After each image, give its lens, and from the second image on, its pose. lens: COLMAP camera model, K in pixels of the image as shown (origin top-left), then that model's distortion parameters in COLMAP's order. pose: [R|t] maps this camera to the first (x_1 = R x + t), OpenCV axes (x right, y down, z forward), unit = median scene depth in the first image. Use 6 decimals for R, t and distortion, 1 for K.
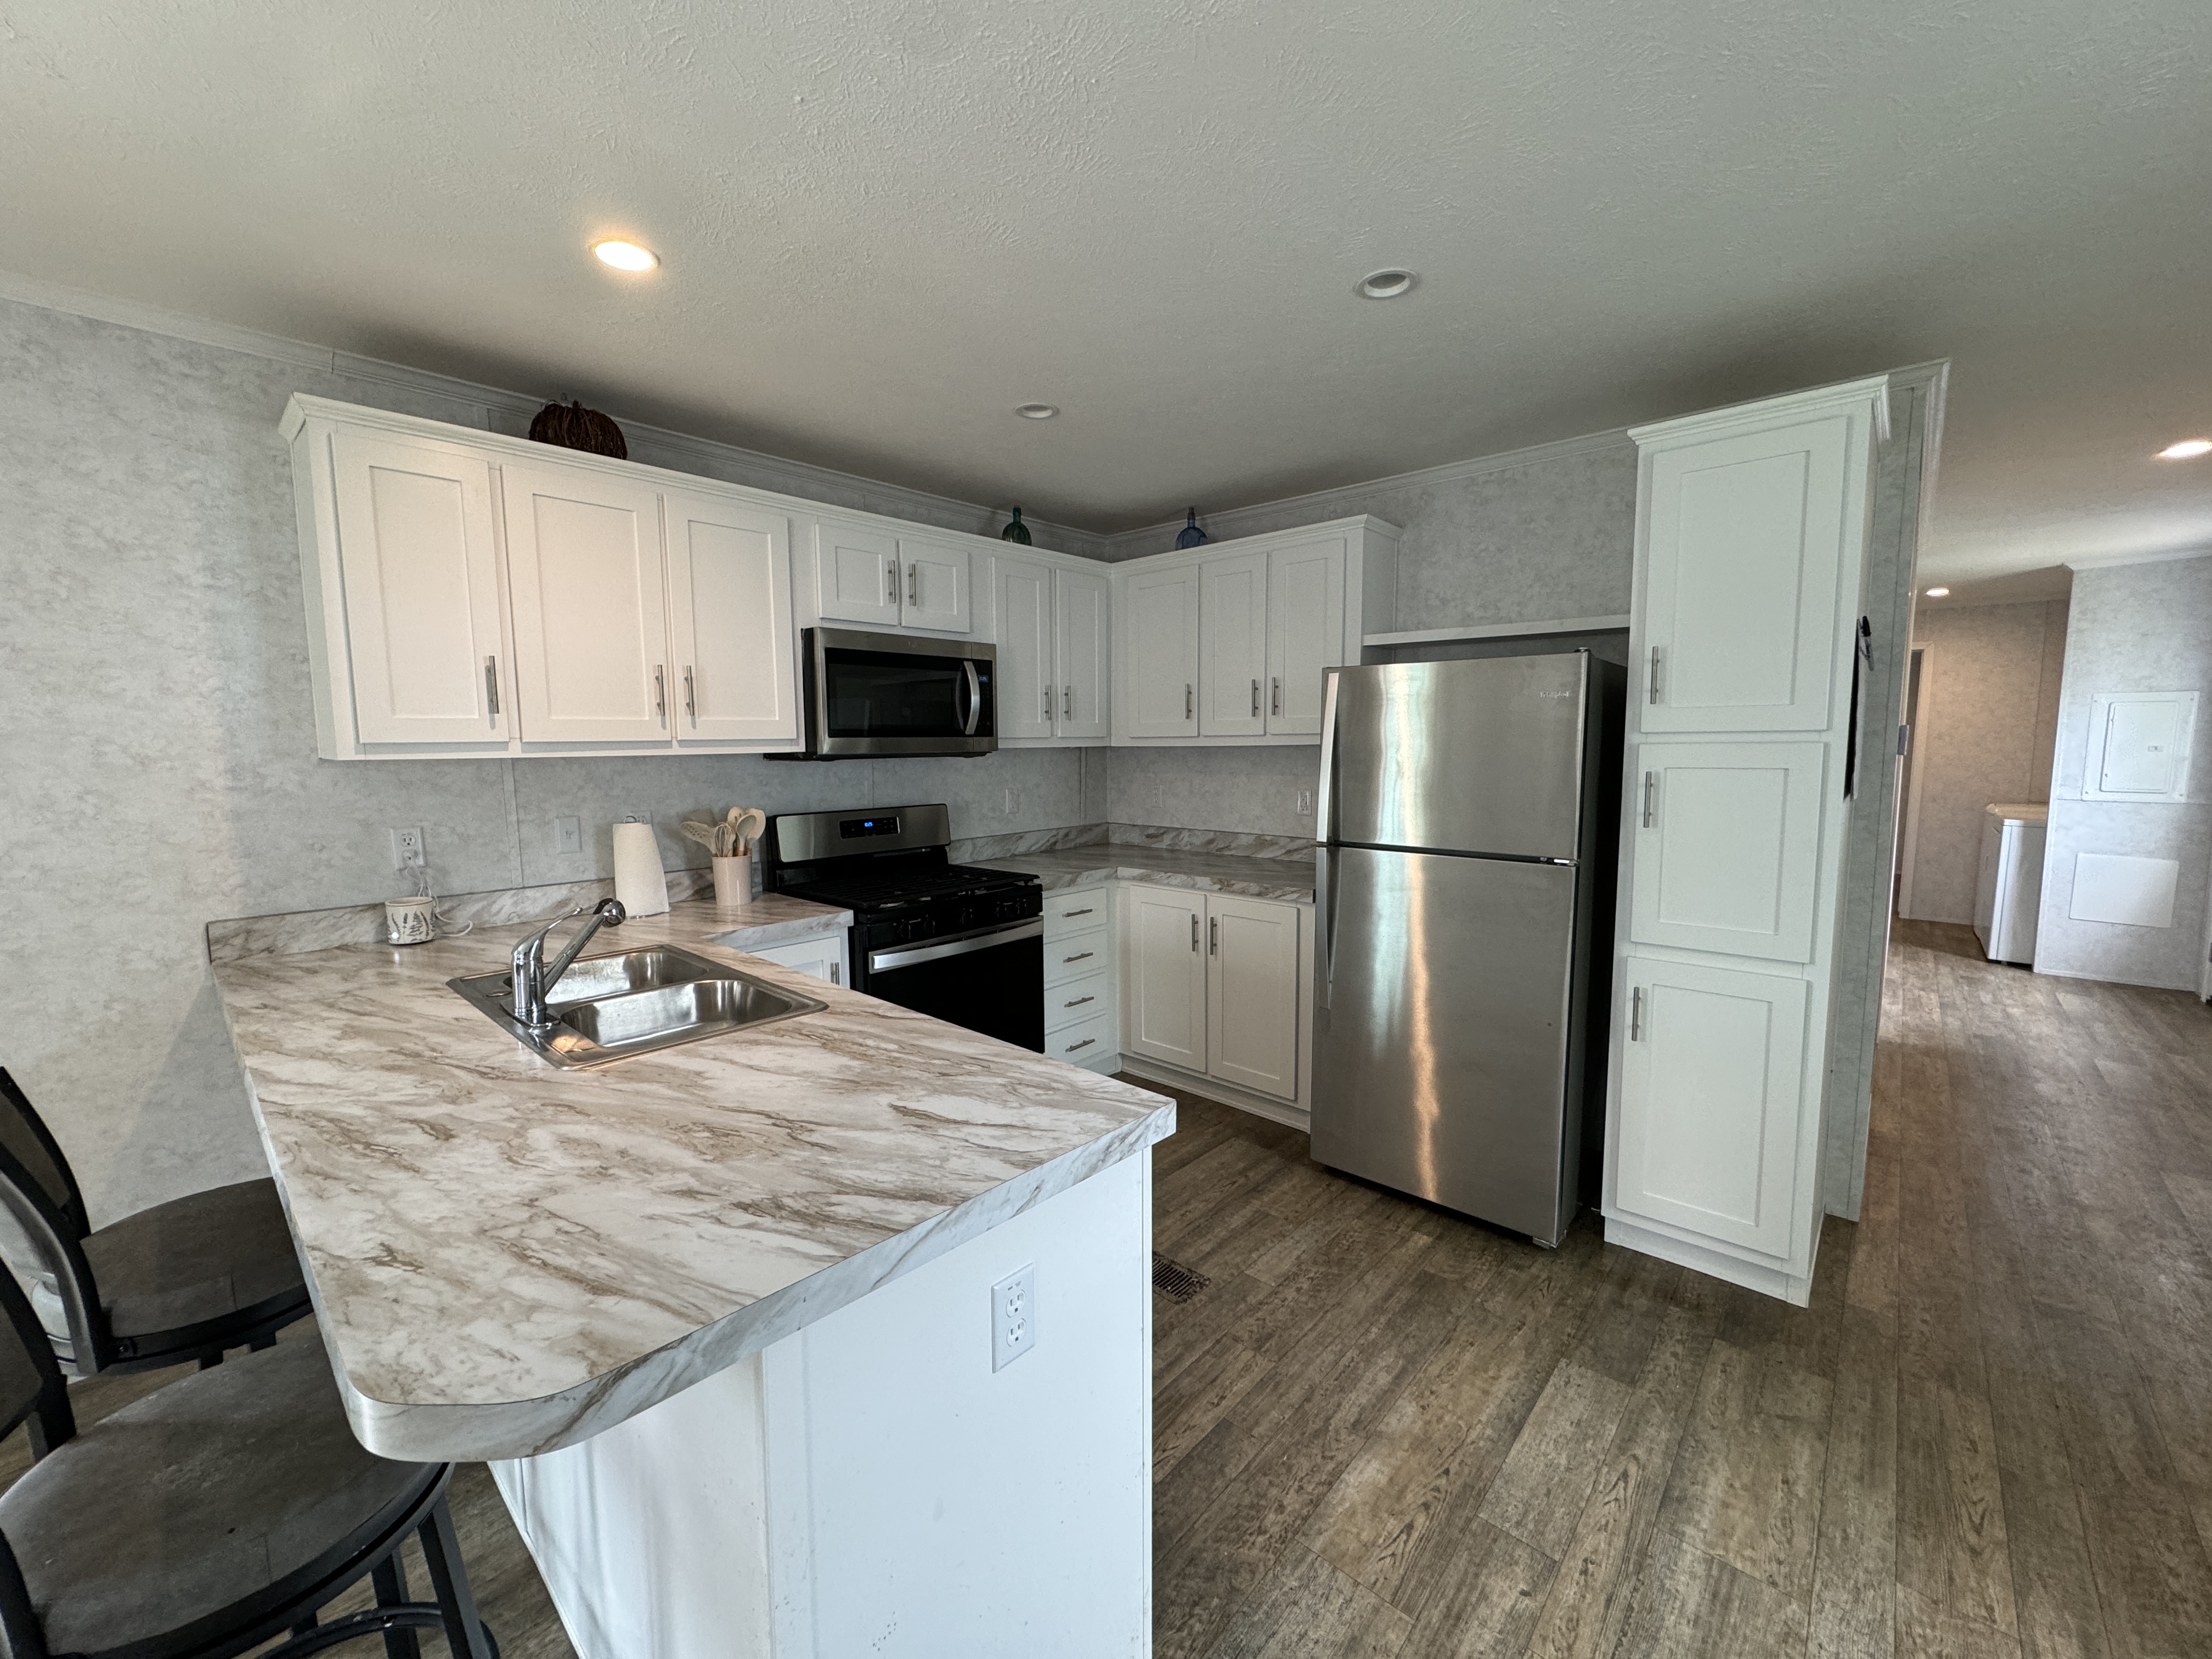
lens RADIAL K [[877.2, 0, 1106.2], [0, 877.2, 826.9], [0, 0, 1]] dist [-0.003288, 0.000908]
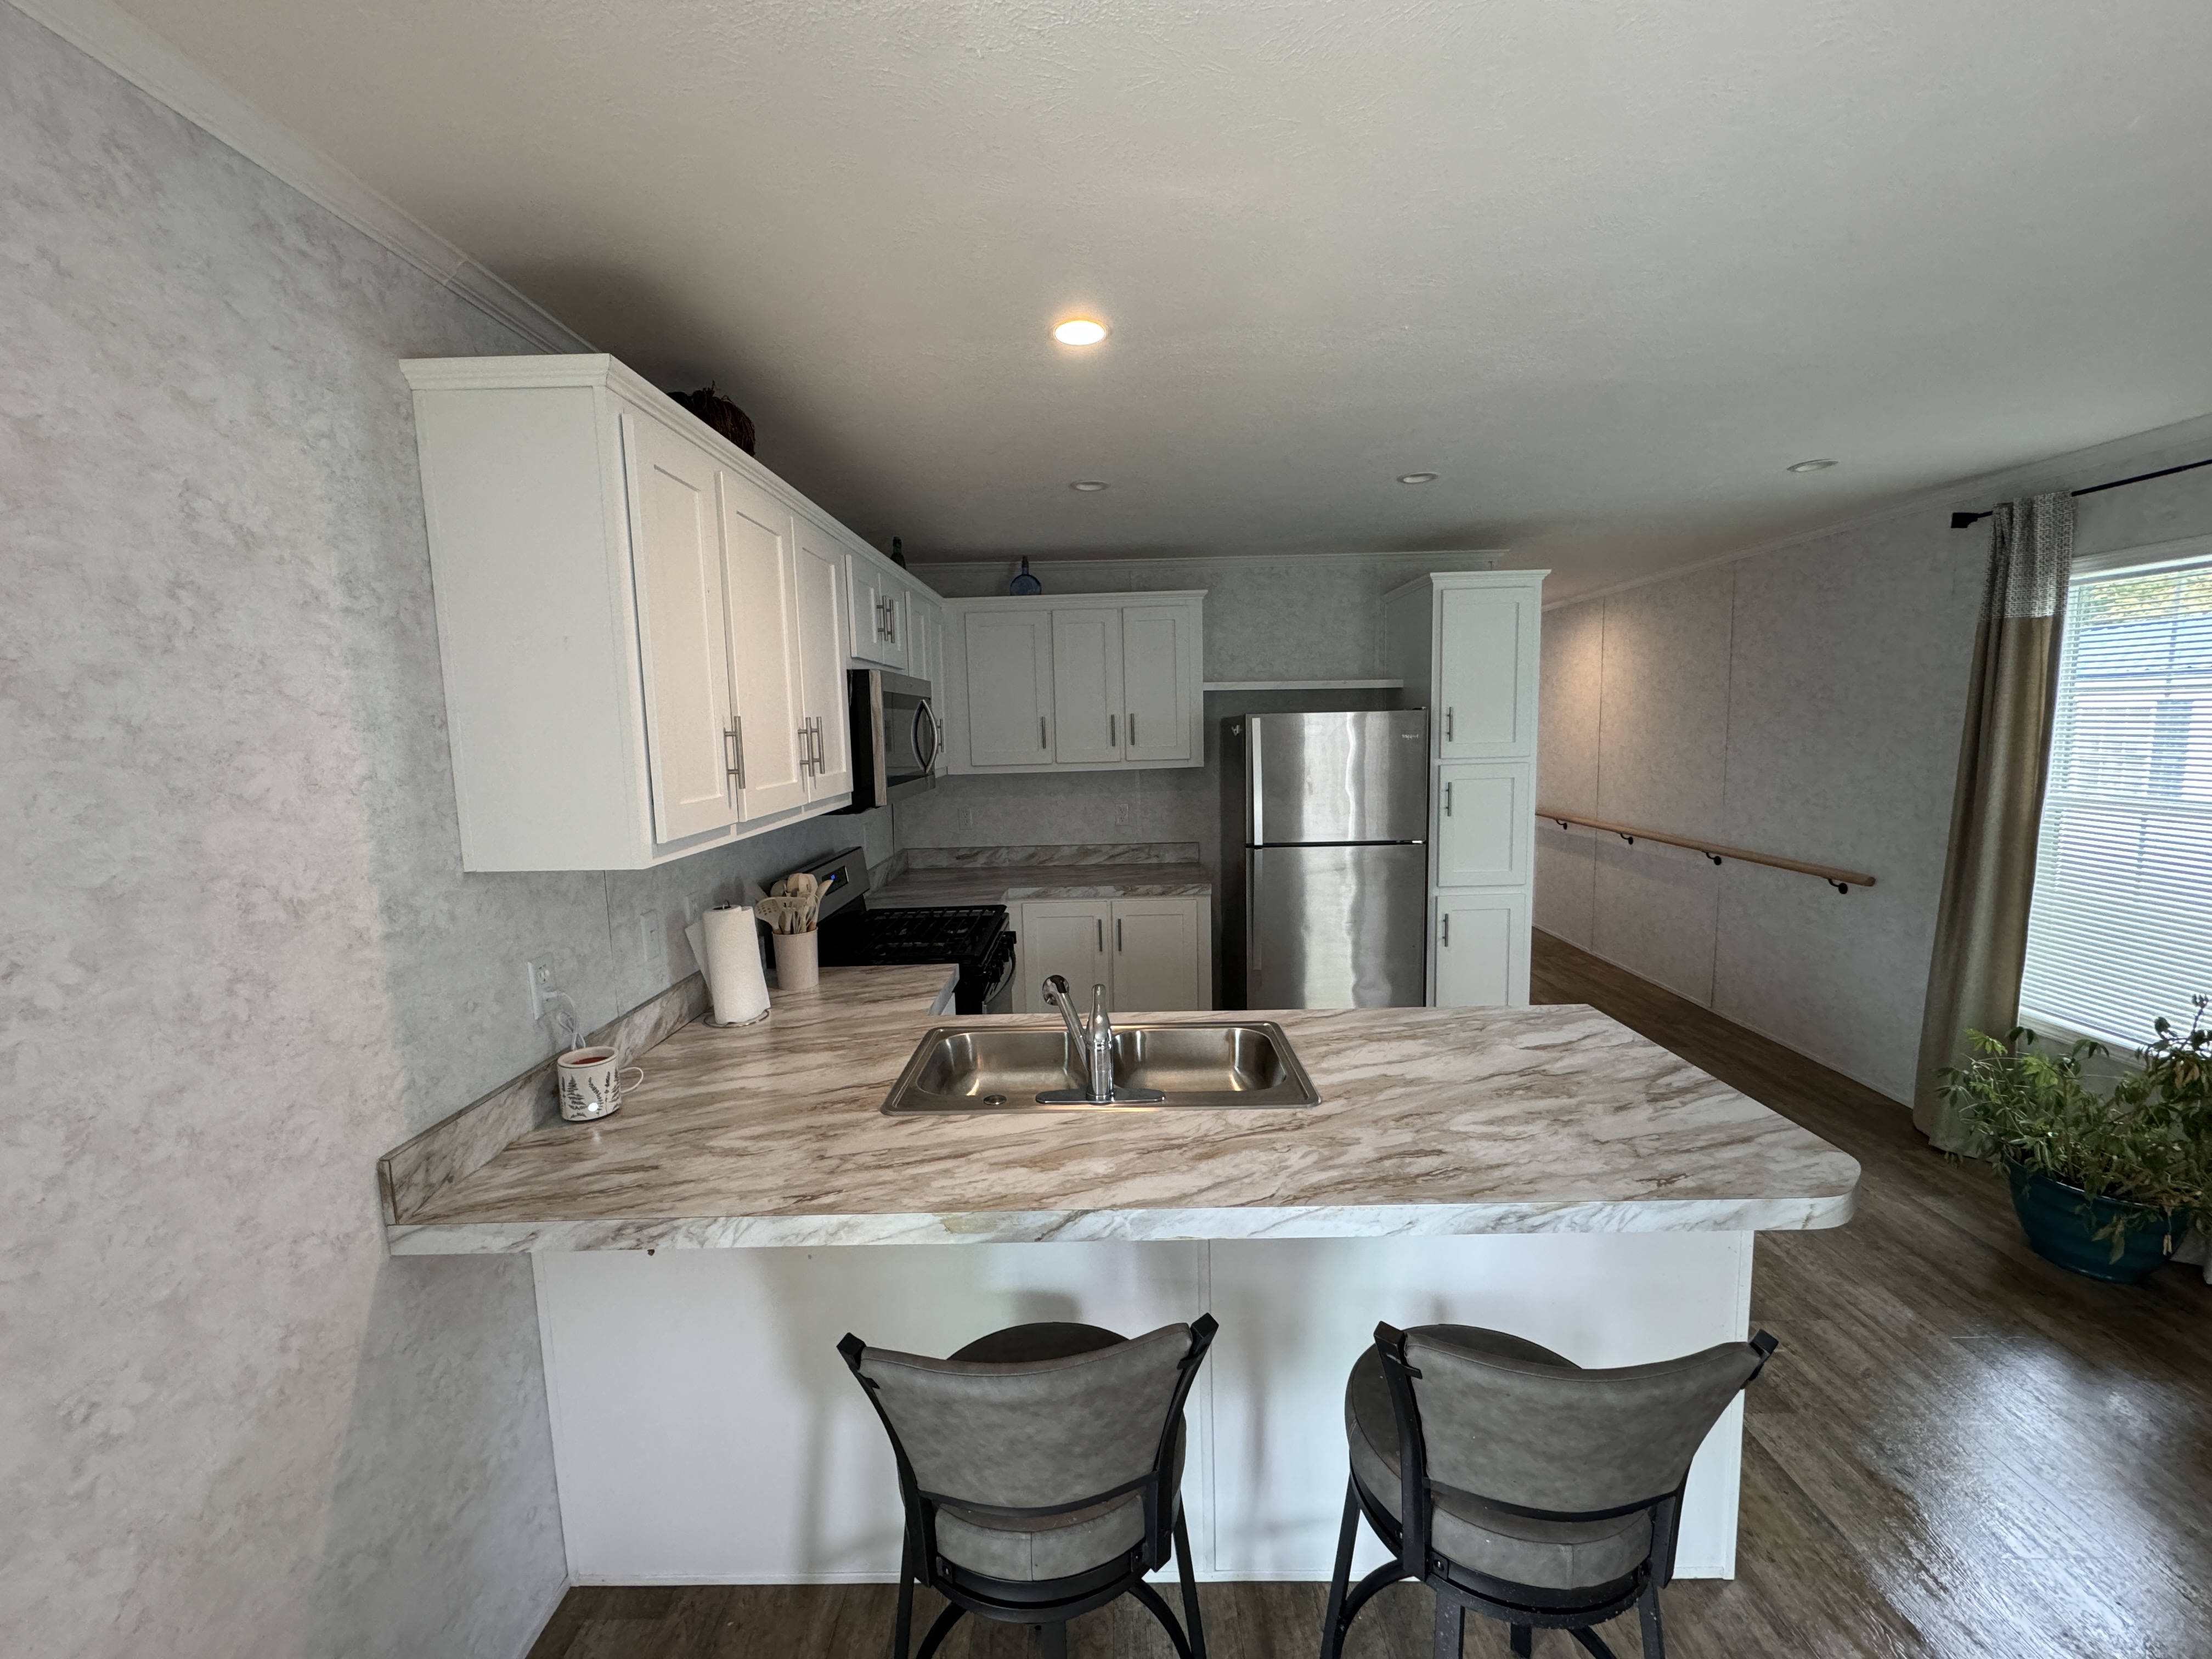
lens RADIAL K [[877.2, 0, 1101.9], [0, 877.2, 827.0], [0, 0, 1]] dist [-0.003288, 0.000908]
pose [[0.749621, -0.087543, 0.656052, -0.961335], [0.083796, 0.995791, 0.037131, -0.095773], [-0.656541, 0.027141, 0.753802, 0.188499]]
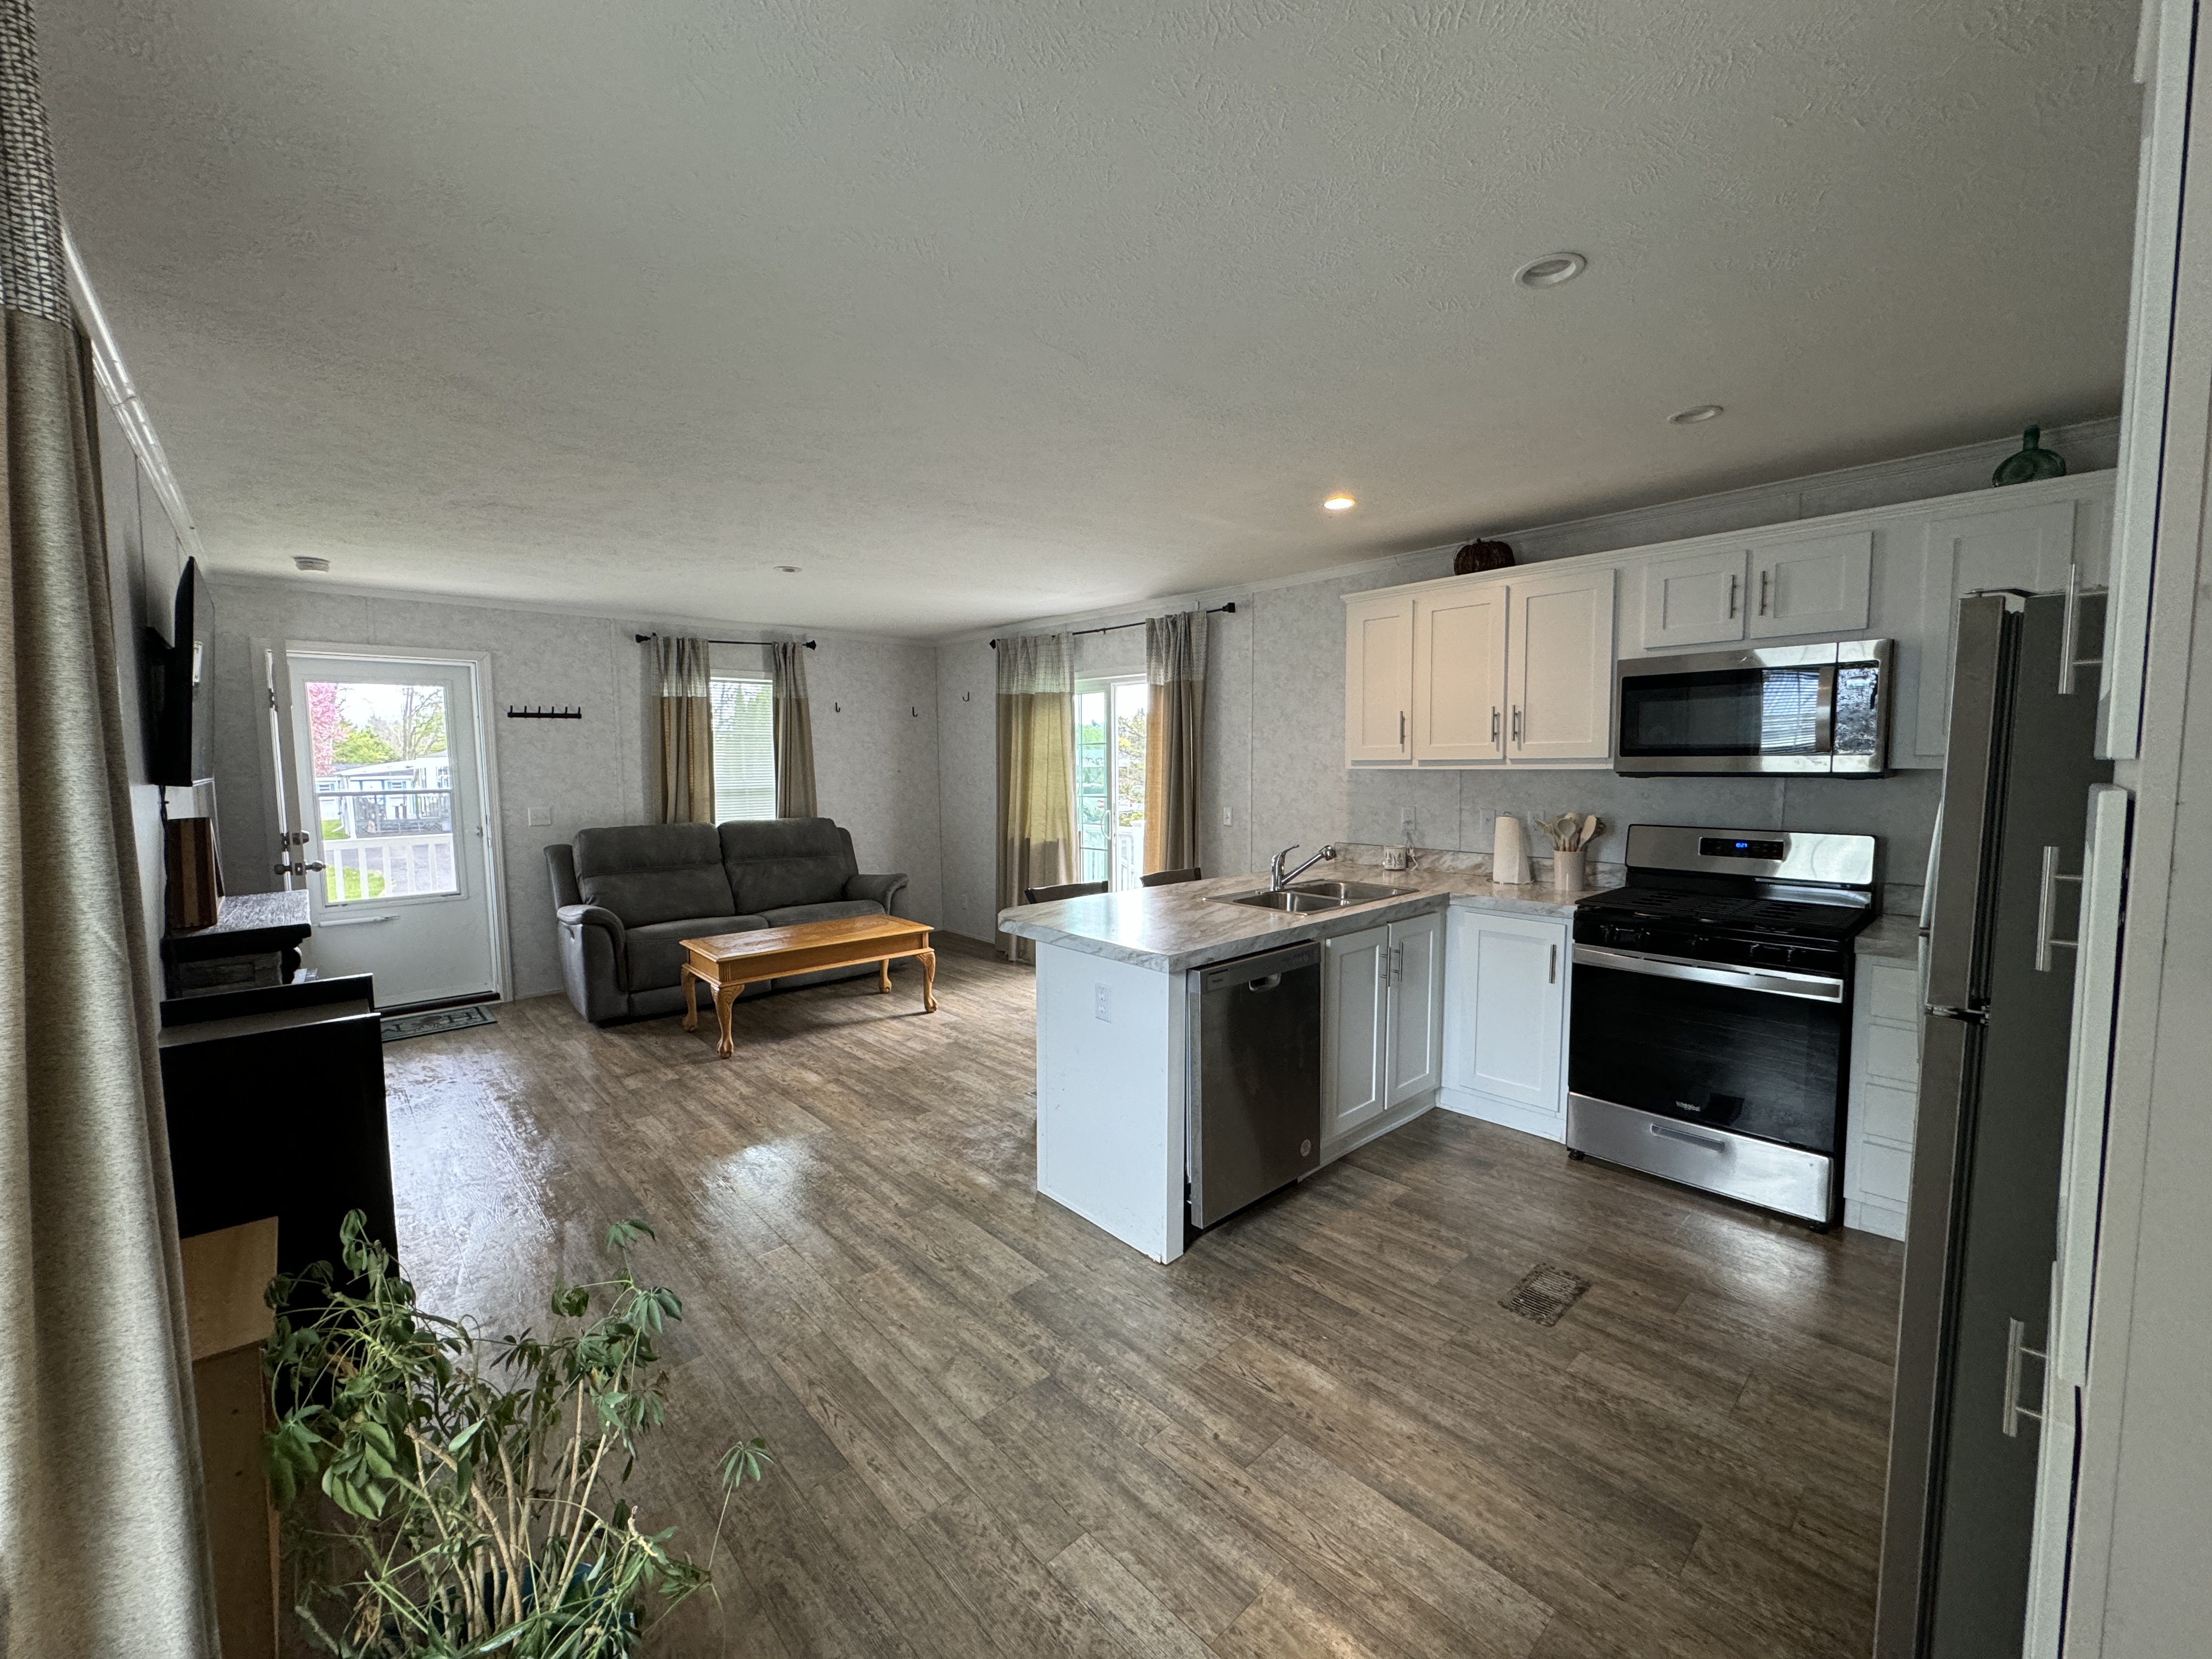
lens RADIAL K [[877.2, 0, 1103.4], [0, 877.2, 831.6], [0, 0, 1]] dist [-0.003288, 0.000908]
pose [[-0.086986, 0.088678, -0.992255, 1.097560], [-0.090284, 0.991230, 0.096501, -0.069659], [0.992110, 0.097979, -0.078217, 0.554066]]
